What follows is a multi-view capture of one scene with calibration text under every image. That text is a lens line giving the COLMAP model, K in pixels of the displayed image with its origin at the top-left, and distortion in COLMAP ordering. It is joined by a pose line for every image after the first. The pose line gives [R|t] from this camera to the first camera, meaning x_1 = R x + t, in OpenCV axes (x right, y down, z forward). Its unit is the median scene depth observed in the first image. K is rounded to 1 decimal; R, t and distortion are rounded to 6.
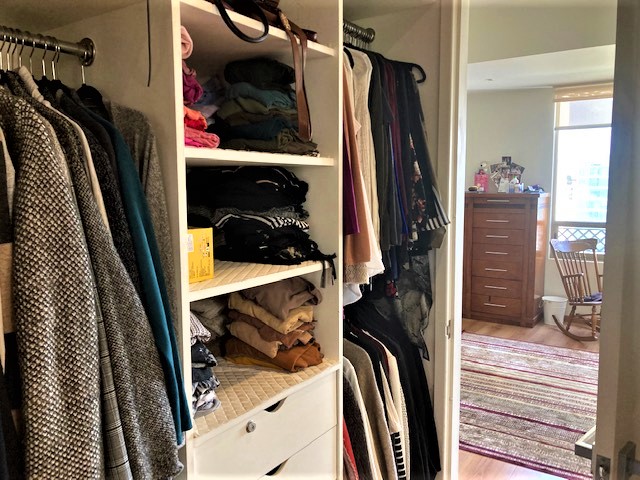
lens RADIAL K [[520.4, 0, 315.5], [0, 520.4, 241.9], [0, 0, 1]] dist [0.044210, -0.054974]
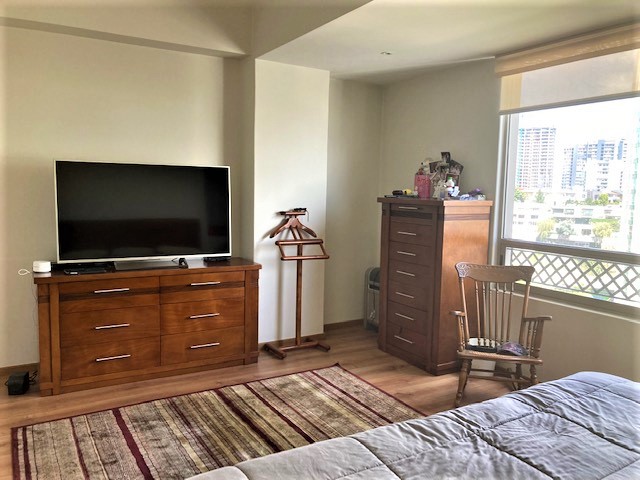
lens RADIAL K [[520.4, 0, 315.5], [0, 520.4, 241.9], [0, 0, 1]] dist [0.044210, -0.054974]
pose [[0.899003, 0.060409, -0.433756, 0.561847], [-0.060197, 0.998085, 0.014238, -0.030285], [0.433786, 0.013311, 0.900918, 0.229099]]
